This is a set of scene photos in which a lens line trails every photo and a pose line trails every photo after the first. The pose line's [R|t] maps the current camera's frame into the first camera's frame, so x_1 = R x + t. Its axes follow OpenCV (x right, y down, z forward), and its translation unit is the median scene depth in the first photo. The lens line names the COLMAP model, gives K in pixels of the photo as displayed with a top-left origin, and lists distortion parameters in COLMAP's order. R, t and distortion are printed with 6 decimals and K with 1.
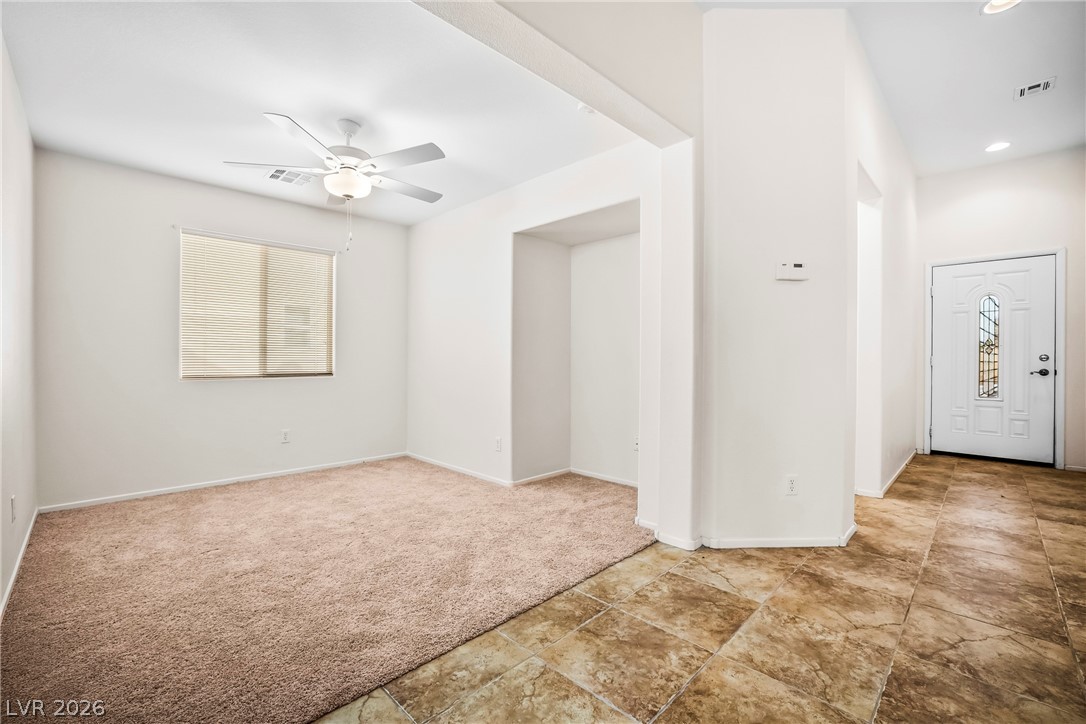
lens RADIAL K [[465.2, 0, 544.7], [0, 465.2, 358.9], [0, 0, 1]] dist [-0.045532, 0.015119]
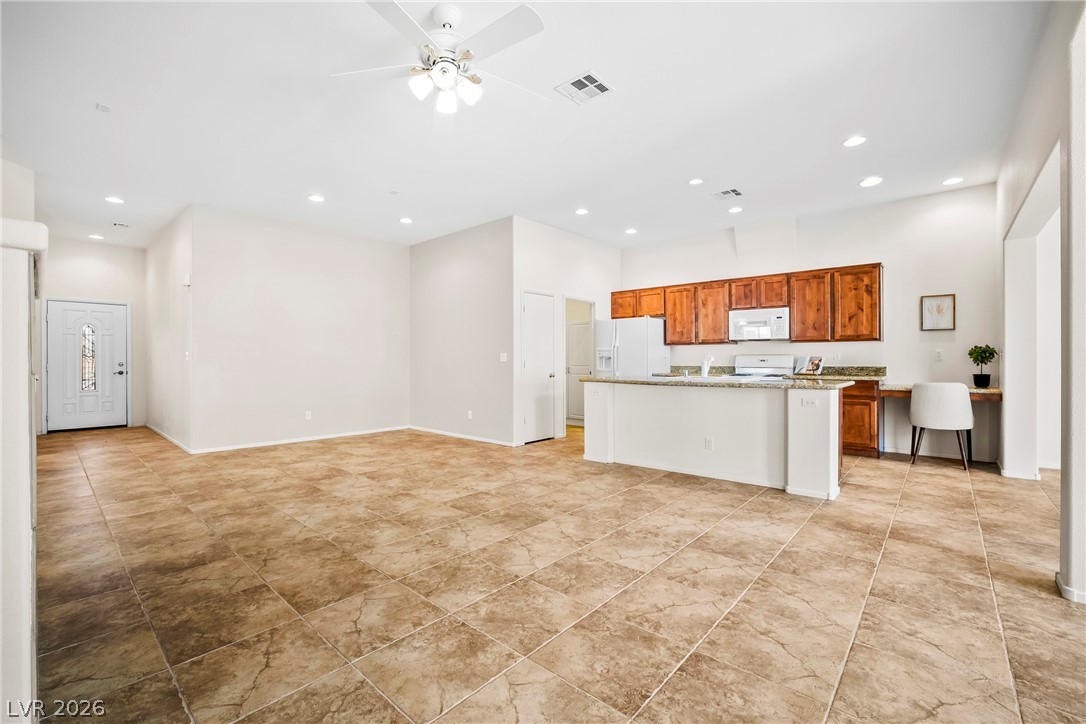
lens RADIAL K [[465.2, 0, 542.7], [0, 465.2, 359.4], [0, 0, 1]] dist [-0.045532, 0.015119]
pose [[-0.053255, -0.003852, 0.998573, -1.496216], [0.004466, 0.999982, 0.004096, -0.045617], [-0.998571, 0.004678, -0.053237, -1.108339]]
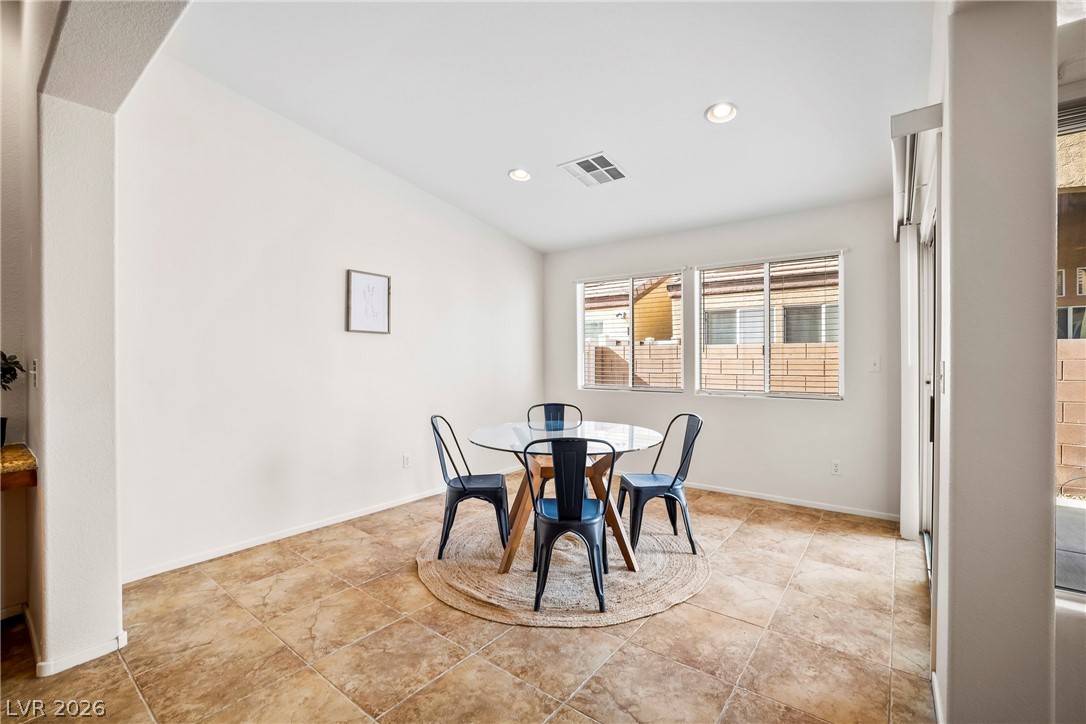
lens RADIAL K [[465.2, 0, 537.4], [0, 465.2, 360.8], [0, 0, 1]] dist [-0.045532, 0.015119]
pose [[-0.993740, -0.005596, -0.111573, -0.348837], [-0.007268, 0.999867, 0.014578, -0.096941], [0.111477, 0.015298, -0.993649, -2.420834]]
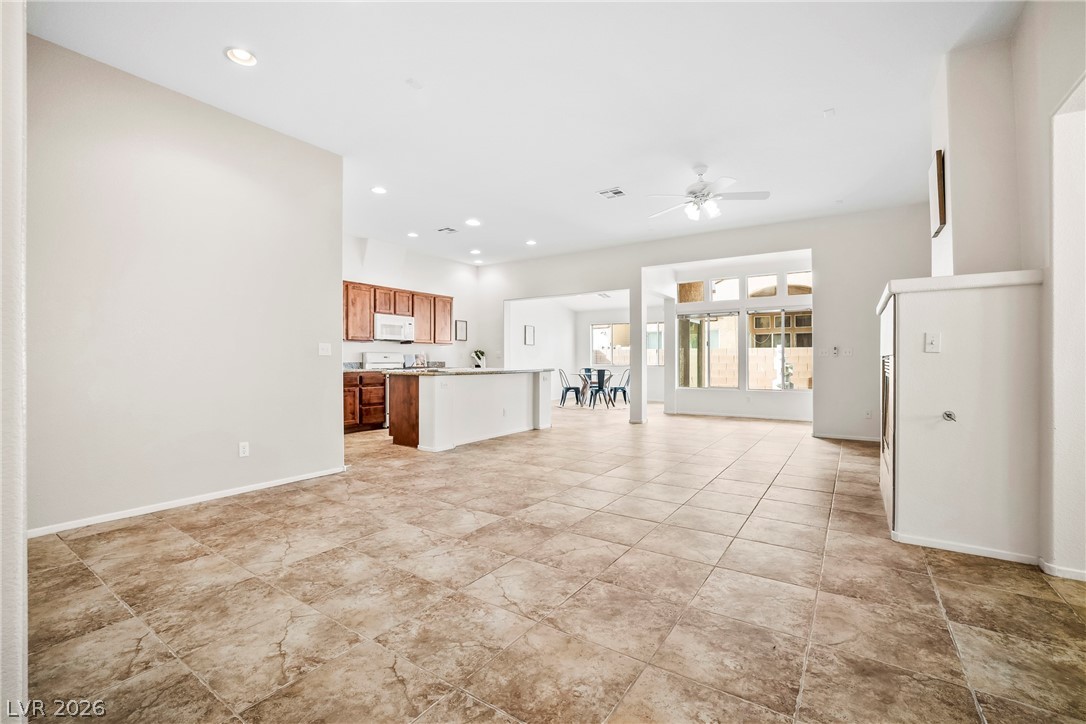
lens RADIAL K [[465.2, 0, 546.7], [0, 465.2, 359.1], [0, 0, 1]] dist [-0.045532, 0.015119]
pose [[-0.982436, -0.002216, -0.186586, 0.918552], [-0.002261, 0.999997, 0.000029, -0.006615], [0.186585, 0.000450, -0.982439, 1.197761]]
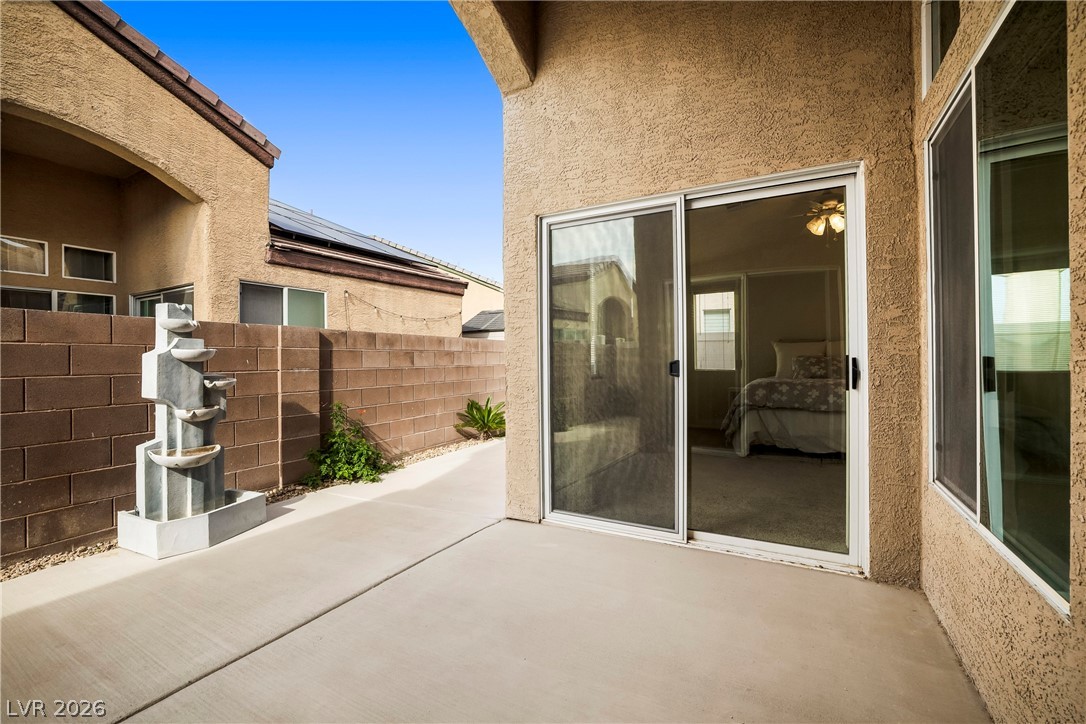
lens RADIAL K [[465.2, 0, 535.0], [0, 465.2, 359.0], [0, 0, 1]] dist [-0.045532, 0.015119]
pose [[0.264482, -0.007962, -0.964358, -1.343591], [0.006372, 0.999959, -0.006508, -0.010051], [0.964370, -0.004423, 0.264521, -3.237307]]
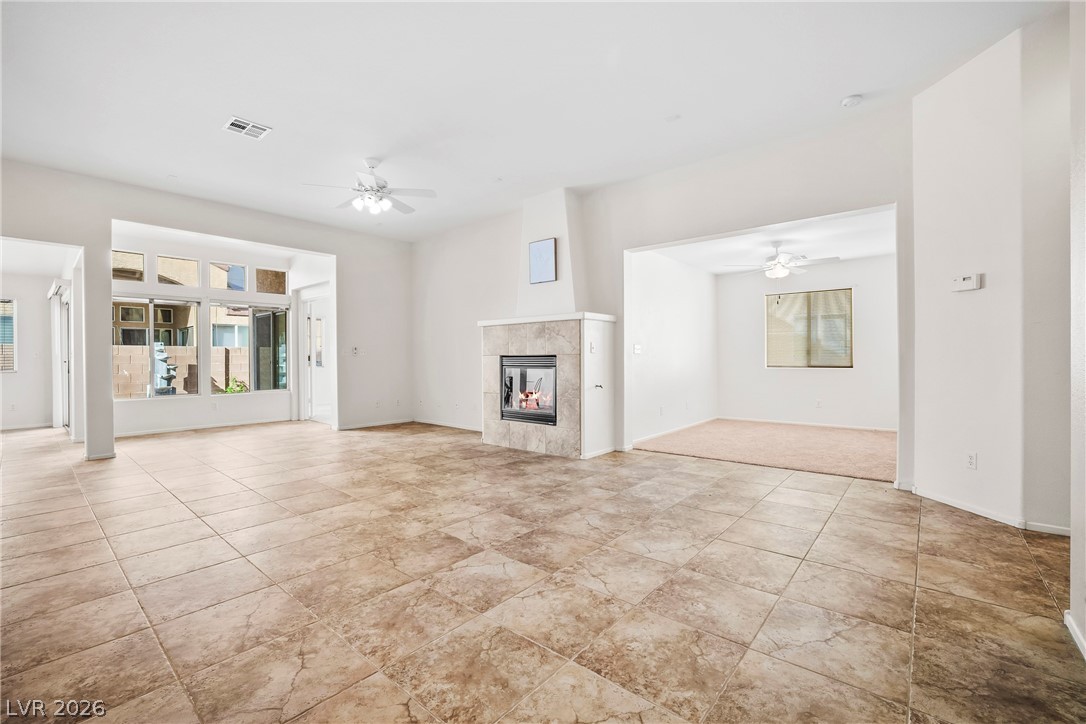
lens RADIAL K [[465.2, 0, 537.8], [0, 465.2, 356.2], [0, 0, 1]] dist [-0.045532, 0.015119]
pose [[0.068099, -0.005996, -0.997661, 2.020141], [0.005973, 0.999966, -0.005602, -0.000368], [0.997661, -0.005578, 0.068132, -0.269064]]
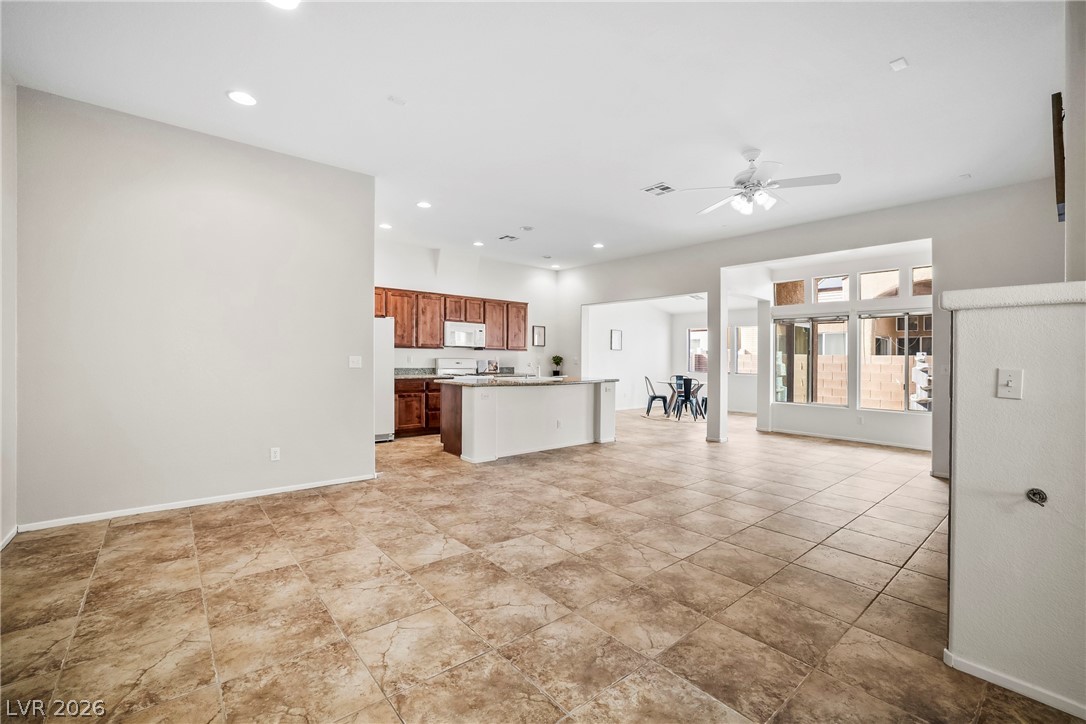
lens RADIAL K [[465.2, 0, 546.5], [0, 465.2, 355.8], [0, 0, 1]] dist [-0.045532, 0.015119]
pose [[-0.996304, -0.017082, 0.084180, 0.433313], [-0.017204, 0.999852, -0.000717, -0.090151], [-0.084155, -0.002163, -0.996450, 1.076450]]
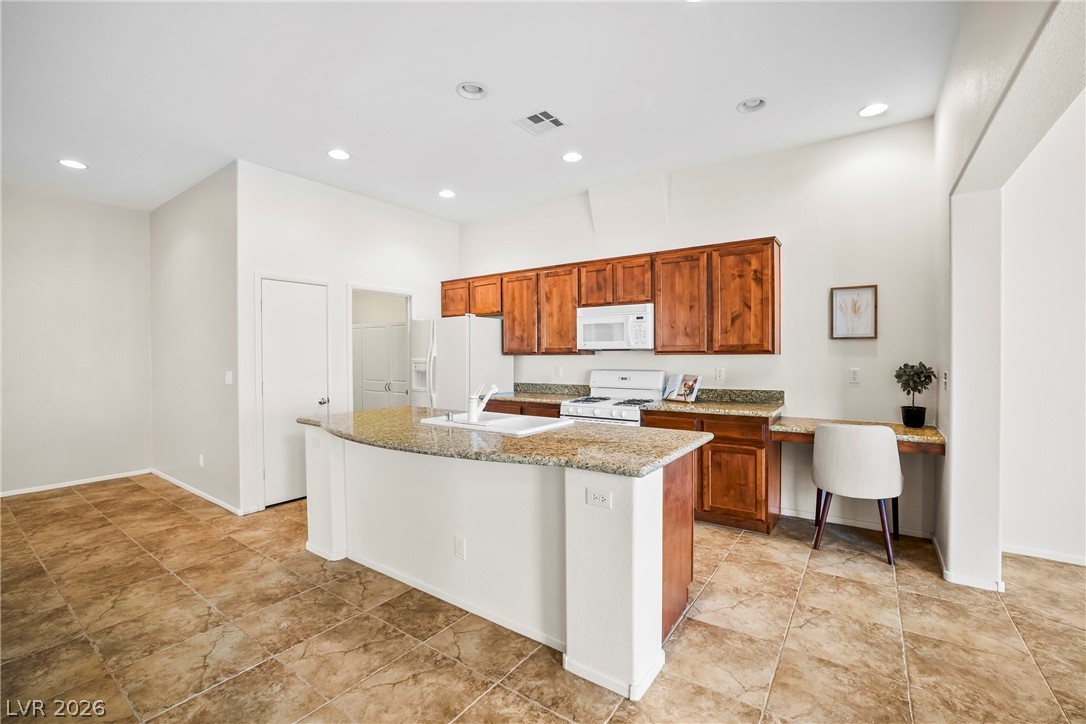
lens RADIAL K [[465.2, 0, 544.0], [0, 465.2, 360.2], [0, 0, 1]] dist [-0.045532, 0.015119]
pose [[-0.161670, -0.013980, 0.986746, -0.597827], [0.006898, 0.999859, 0.015296, -0.142017], [-0.986821, 0.009280, -0.161551, -2.017152]]
